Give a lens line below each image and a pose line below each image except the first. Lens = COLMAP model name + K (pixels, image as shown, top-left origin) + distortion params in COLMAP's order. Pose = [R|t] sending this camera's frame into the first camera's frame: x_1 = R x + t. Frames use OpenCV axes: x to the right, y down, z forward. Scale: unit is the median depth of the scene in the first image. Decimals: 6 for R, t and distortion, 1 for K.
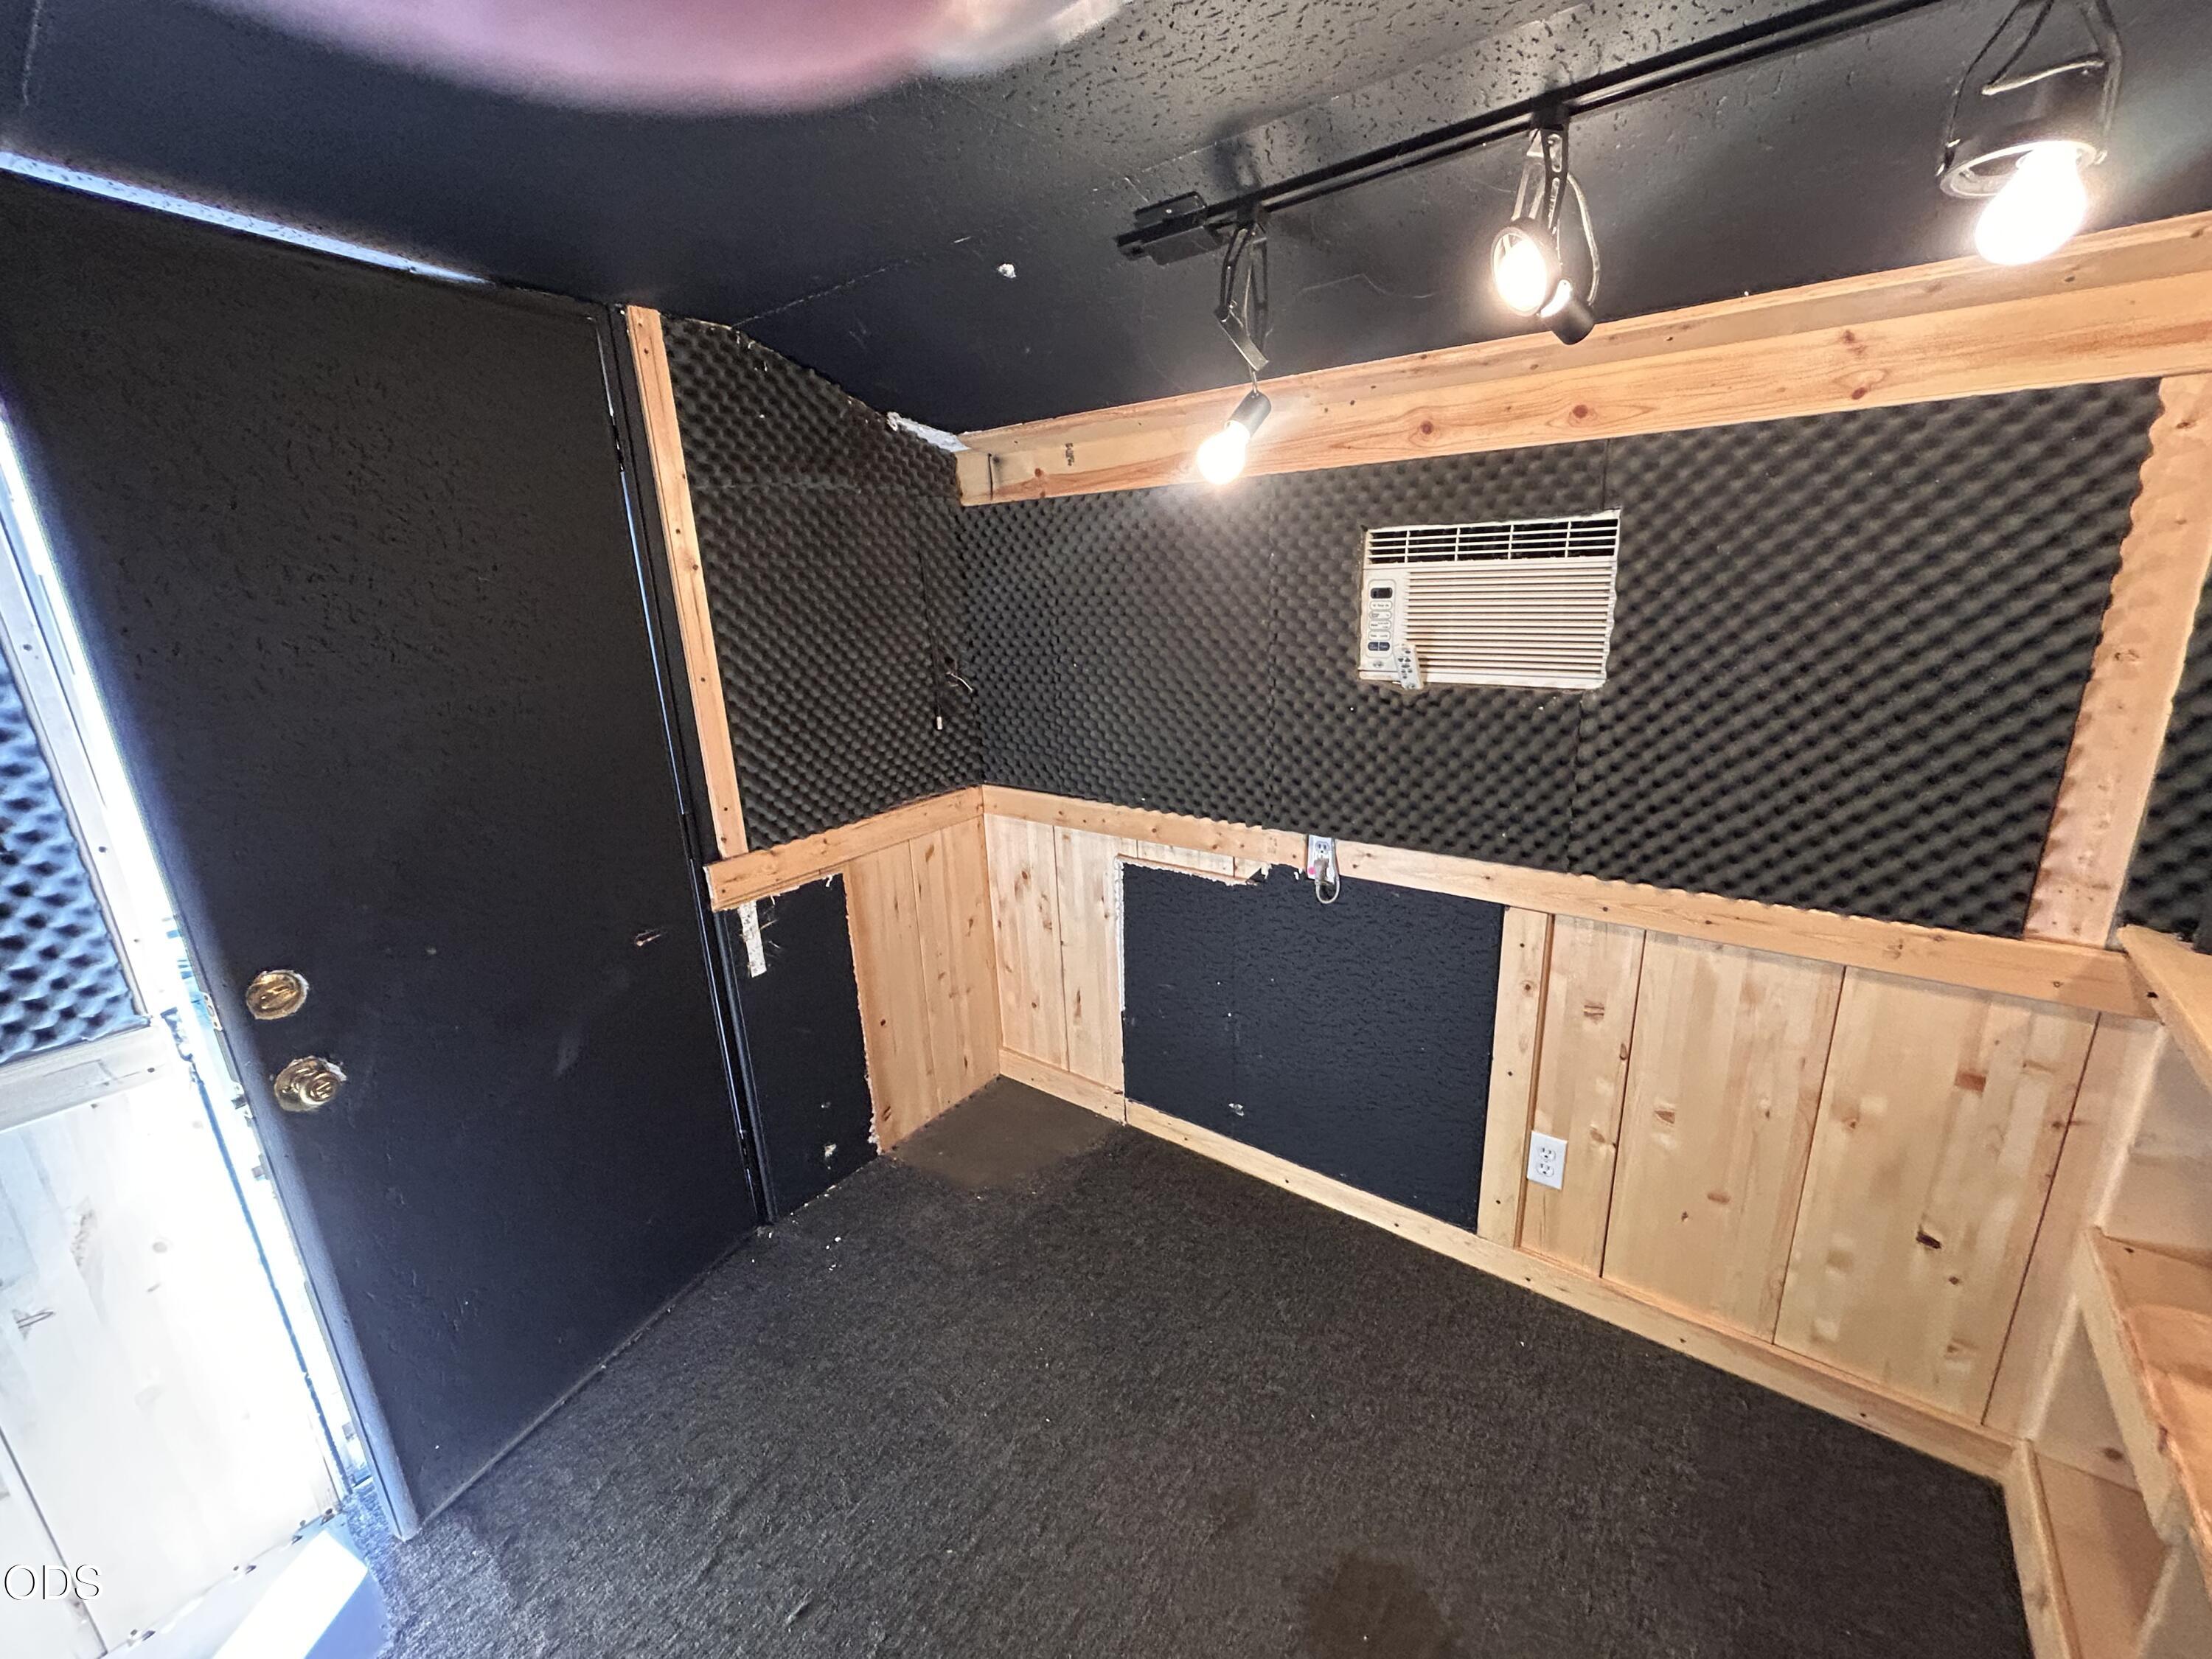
lens RADIAL K [[897.6, 0, 1106.0], [0, 897.6, 829.5], [0, 0, 1]] dist [-0.000179, -0.000107]
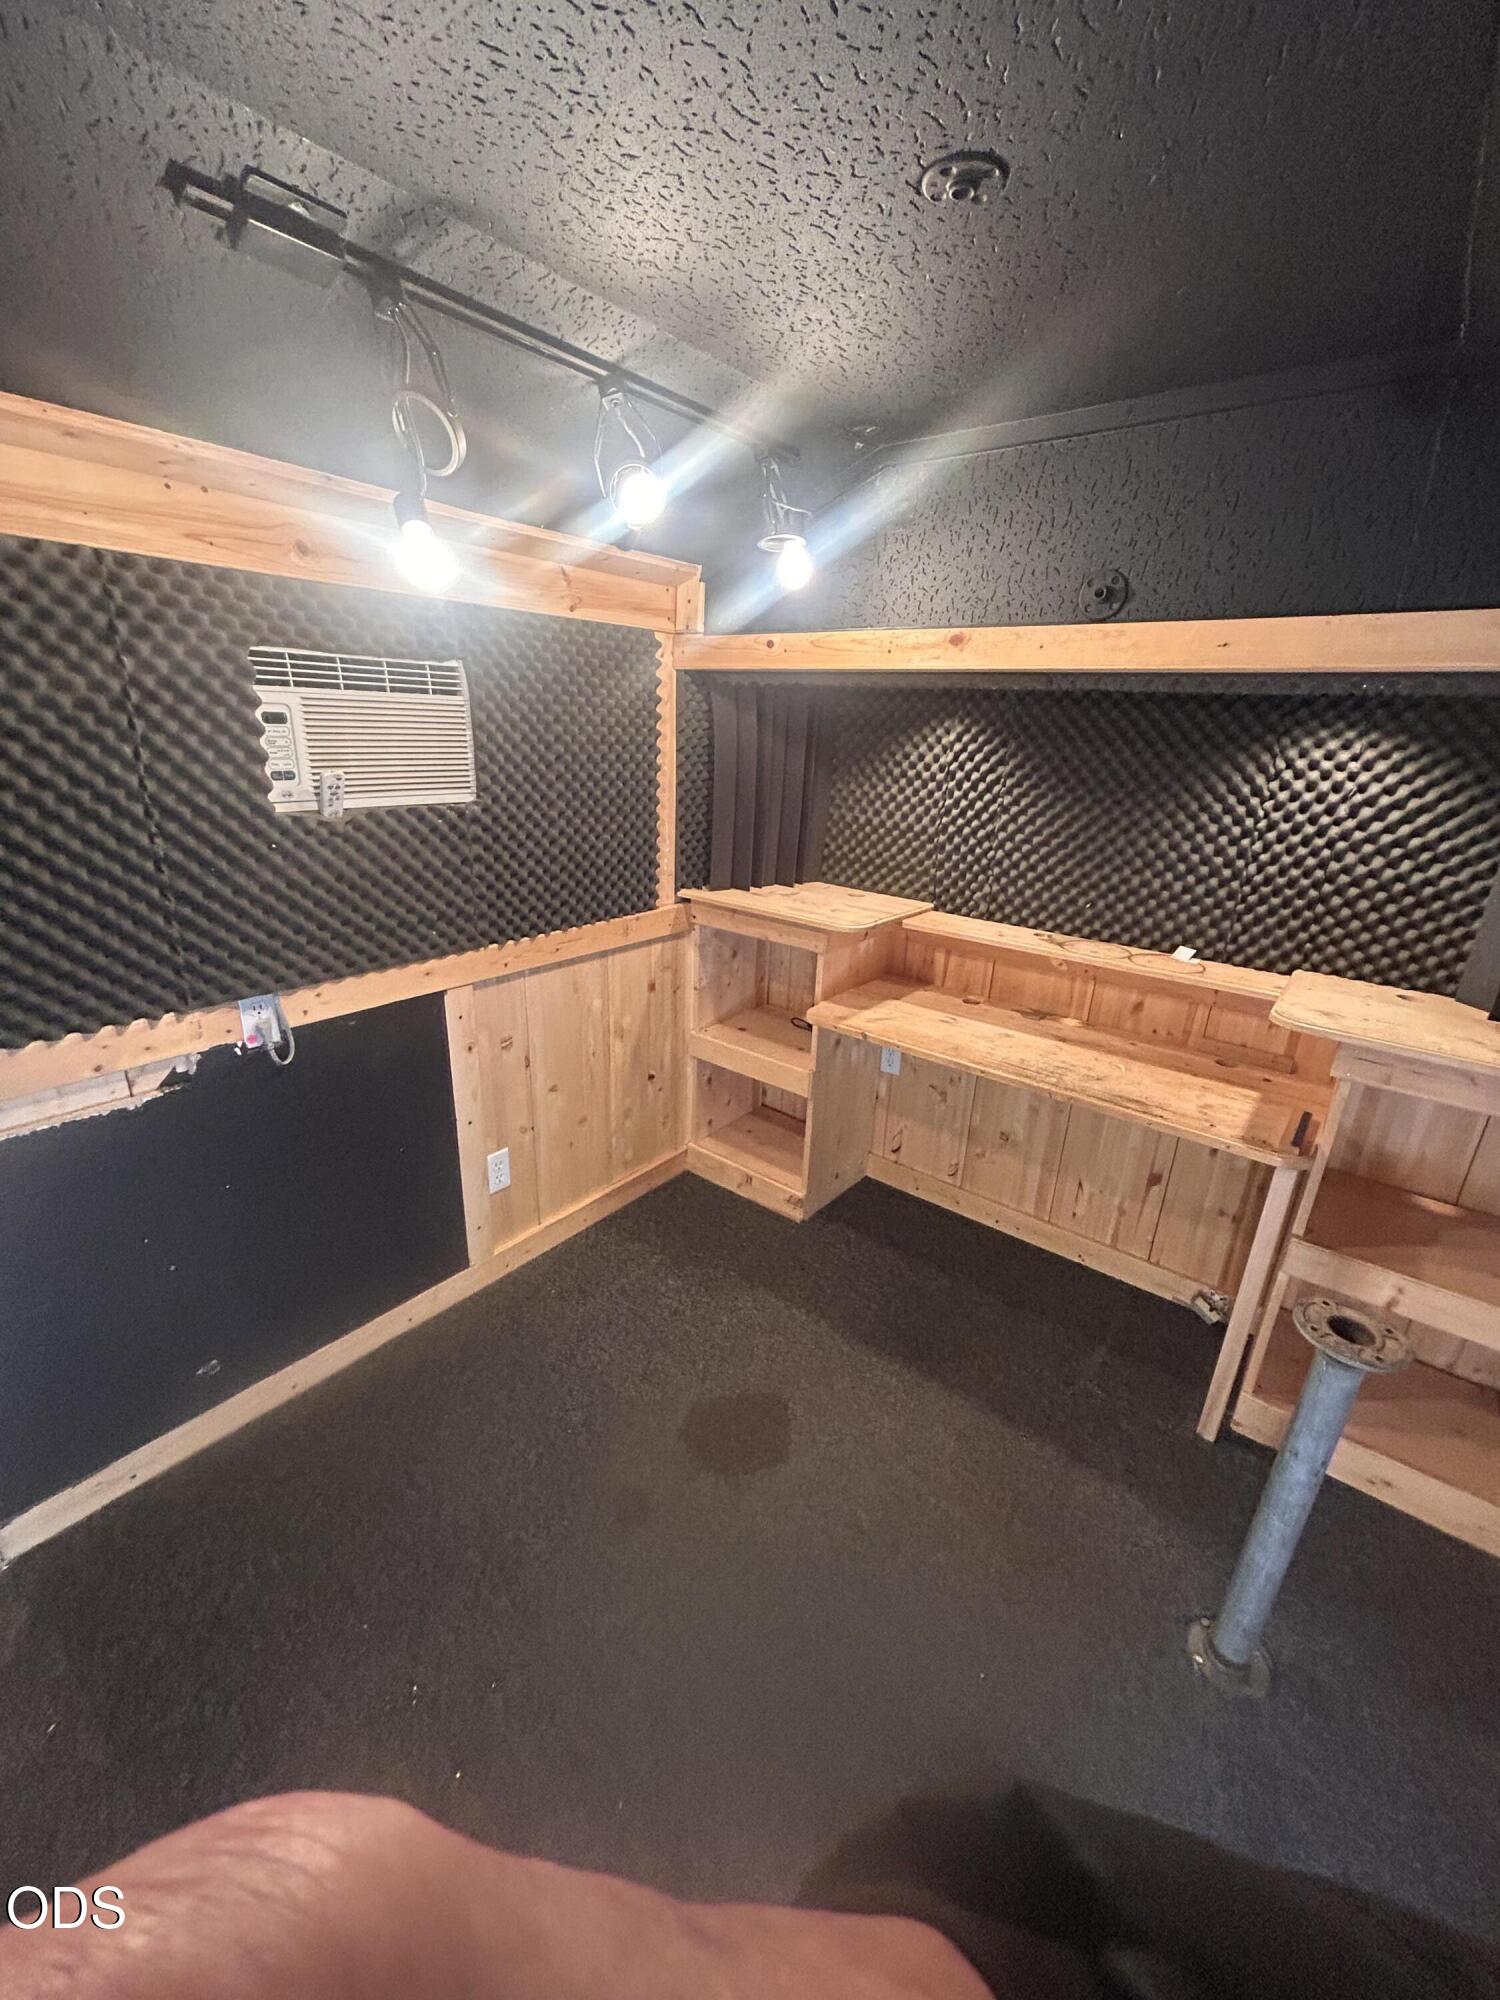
lens RADIAL K [[811.6, 0, 750.0], [0, 811.6, 1000.0], [0, 0, 1]] dist [-0.000179, -0.000107]
pose [[0.012047, -0.289946, 0.956967, -0.585141], [0.236534, 0.930701, 0.279010, -0.109316], [-0.971549, 0.222994, 0.079795, 0.520345]]
